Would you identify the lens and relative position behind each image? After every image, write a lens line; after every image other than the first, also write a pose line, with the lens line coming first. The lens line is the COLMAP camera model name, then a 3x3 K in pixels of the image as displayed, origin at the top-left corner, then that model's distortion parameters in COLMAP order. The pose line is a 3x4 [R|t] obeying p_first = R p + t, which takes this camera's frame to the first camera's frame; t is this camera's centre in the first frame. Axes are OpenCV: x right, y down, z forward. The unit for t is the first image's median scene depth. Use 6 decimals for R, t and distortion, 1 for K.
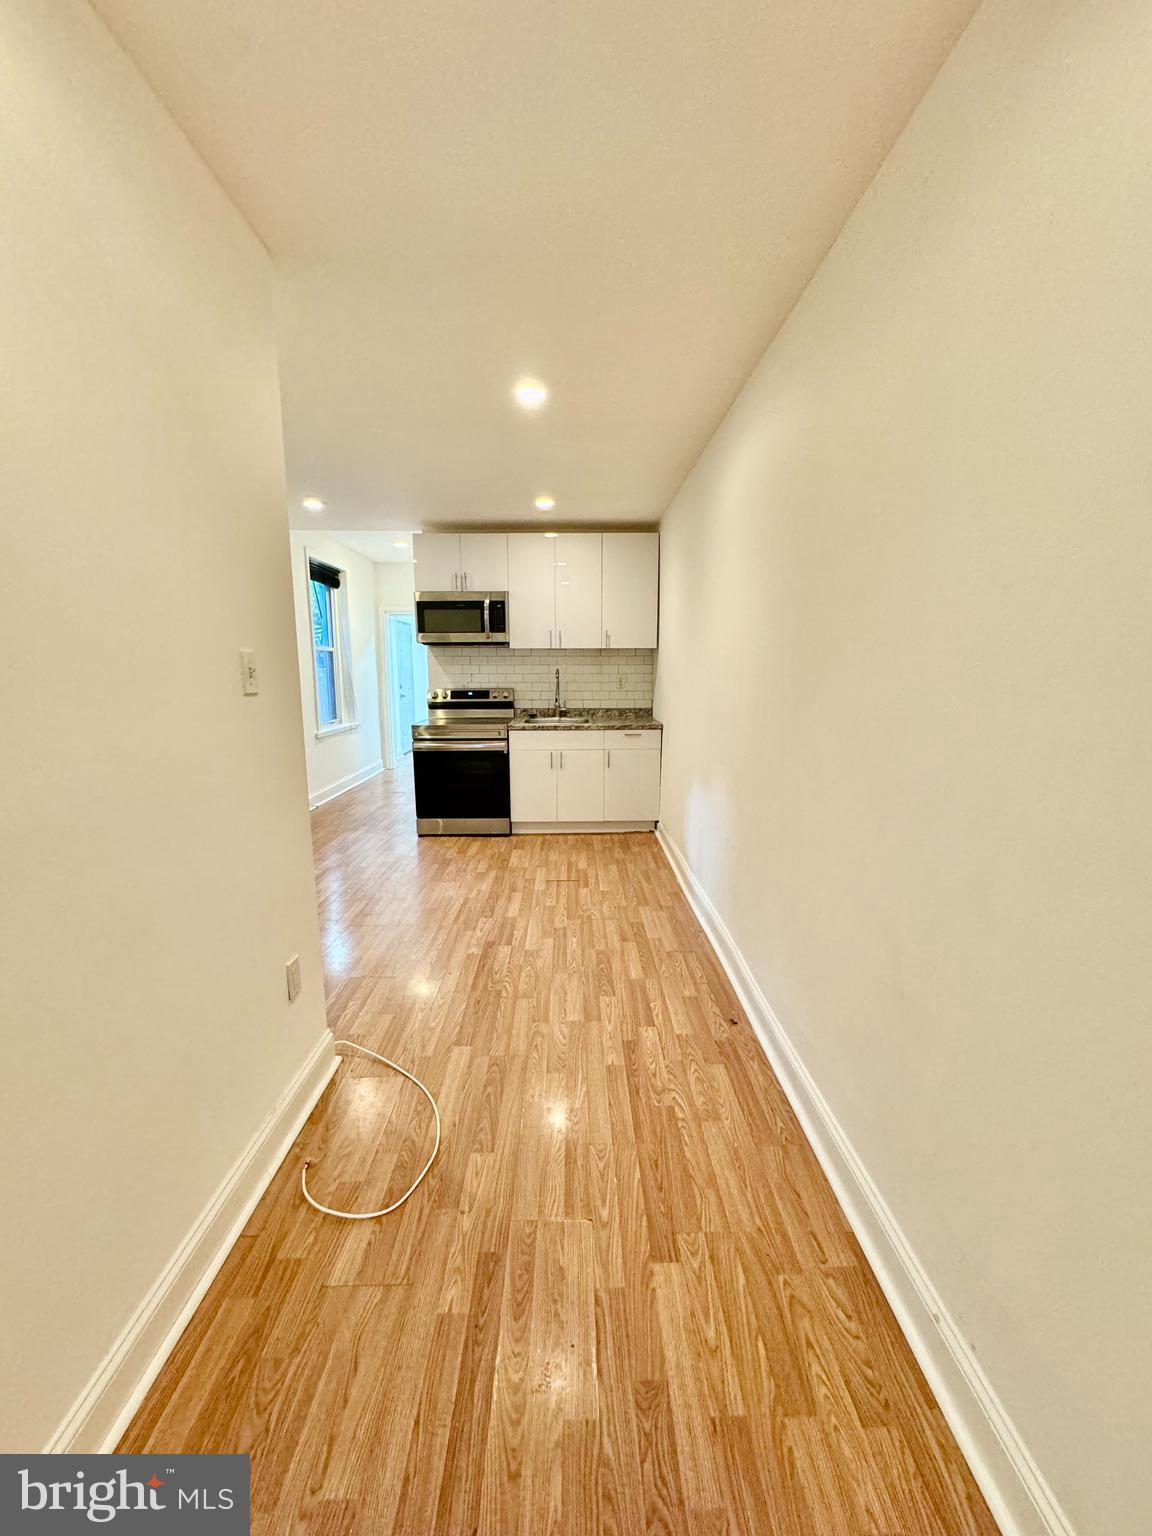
lens RADIAL K [[608.3, 0, 581.3], [0, 608.3, 776.2], [0, 0, 1]] dist [-0.000912, 0.000204]
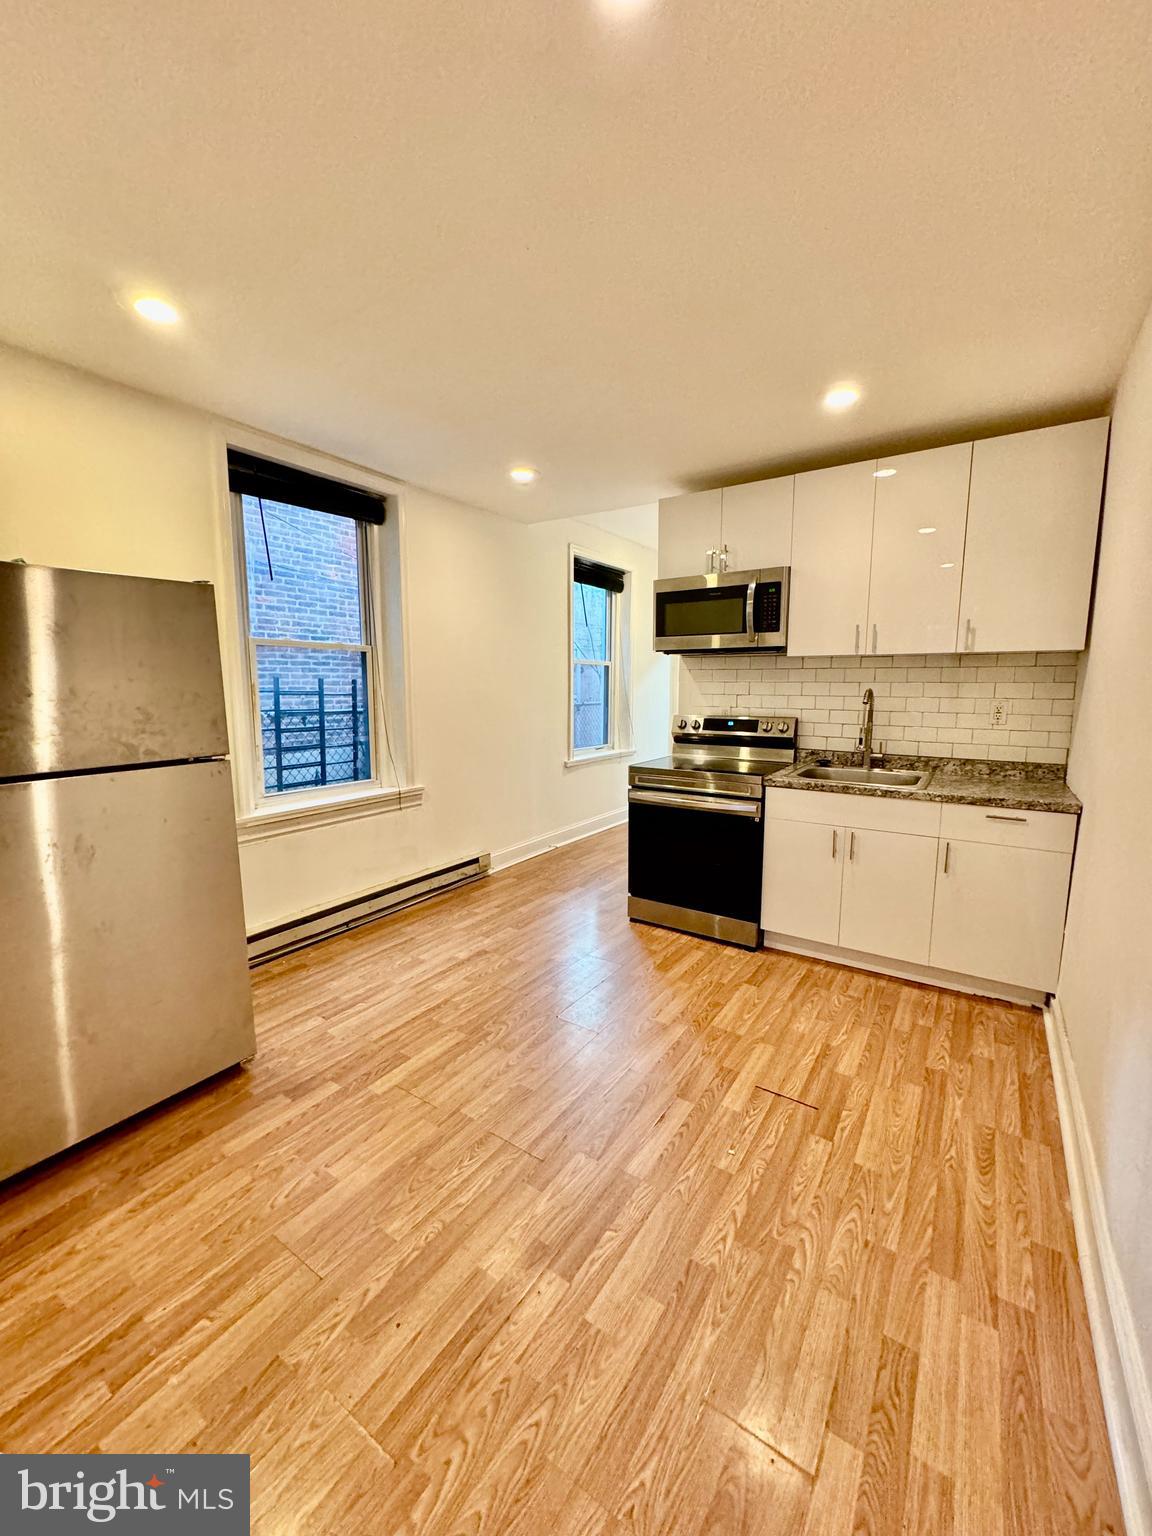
lens RADIAL K [[608.3, 0, 577.2], [0, 608.3, 773.3], [0, 0, 1]] dist [-0.000912, 0.000204]
pose [[0.819767, 0.084896, -0.566370, 0.075529], [-0.100723, 0.994909, 0.003346, -0.071258], [0.563771, 0.054304, 0.824144, 0.372400]]
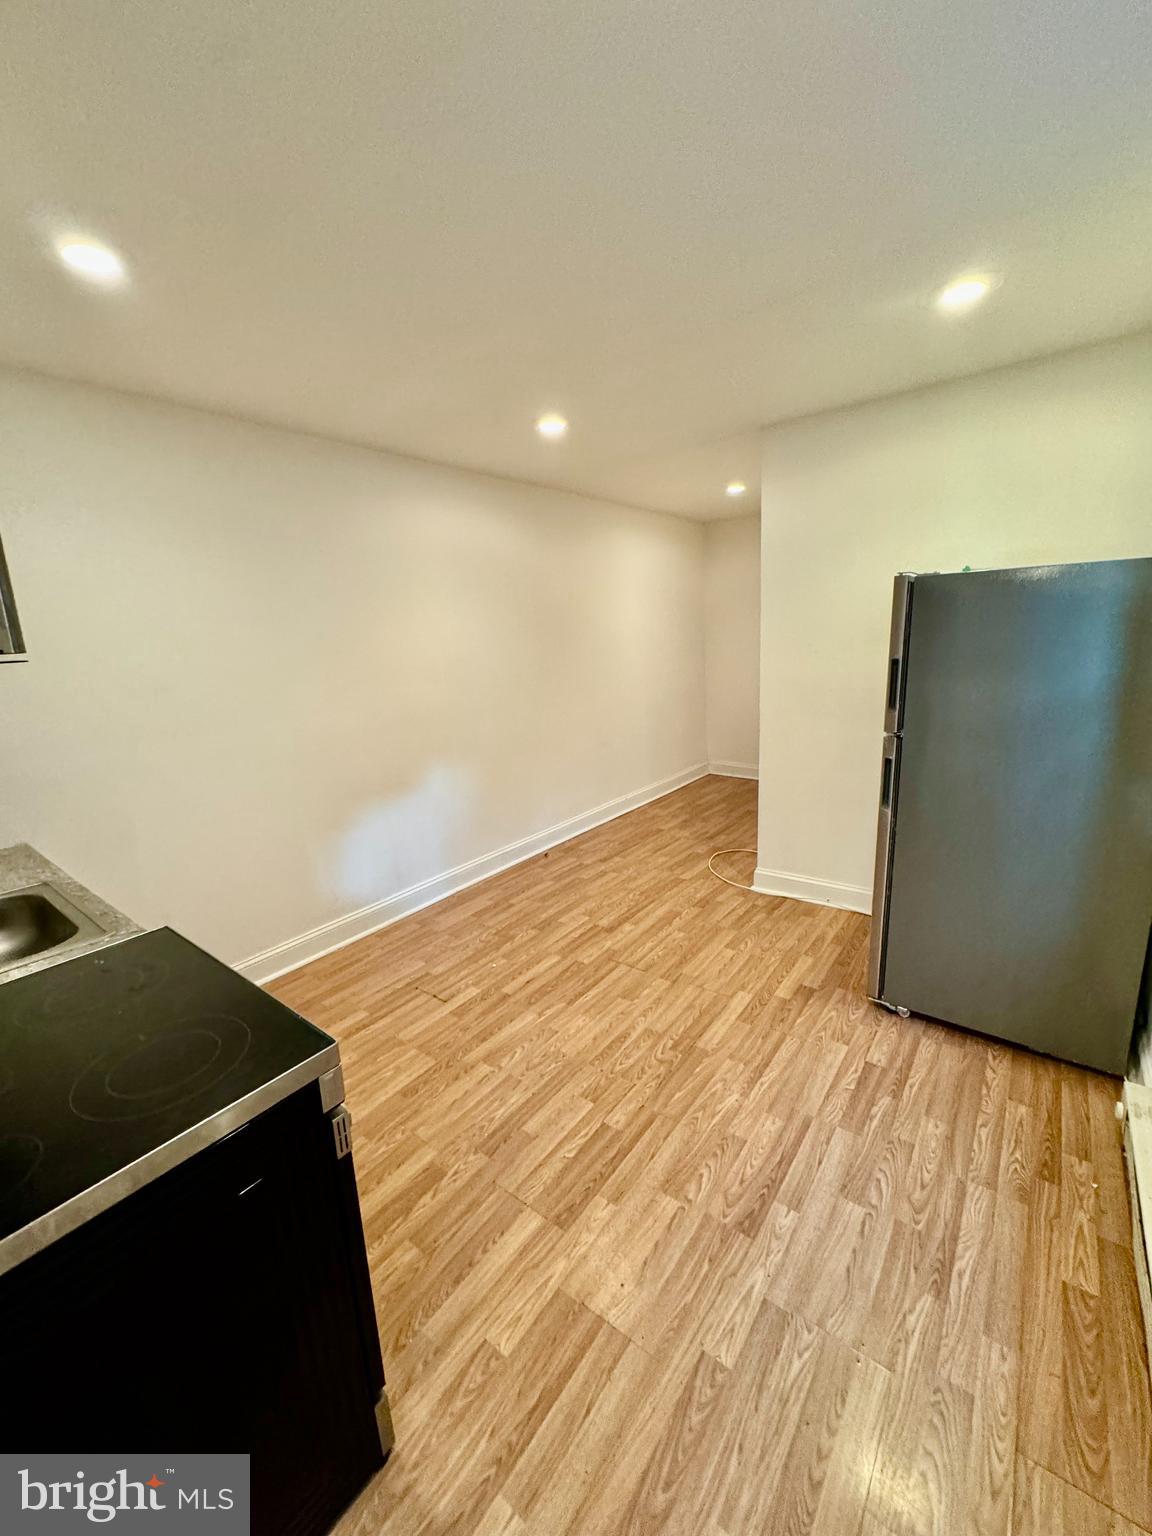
lens RADIAL K [[608.3, 0, 574.0], [0, 608.3, 767.2], [0, 0, 1]] dist [-0.000912, 0.000204]
pose [[-0.776286, -0.098653, 0.622614, -0.462008], [0.161941, 0.923322, 0.348211, -0.231319], [-0.609225, 0.371138, -0.700786, 1.052579]]
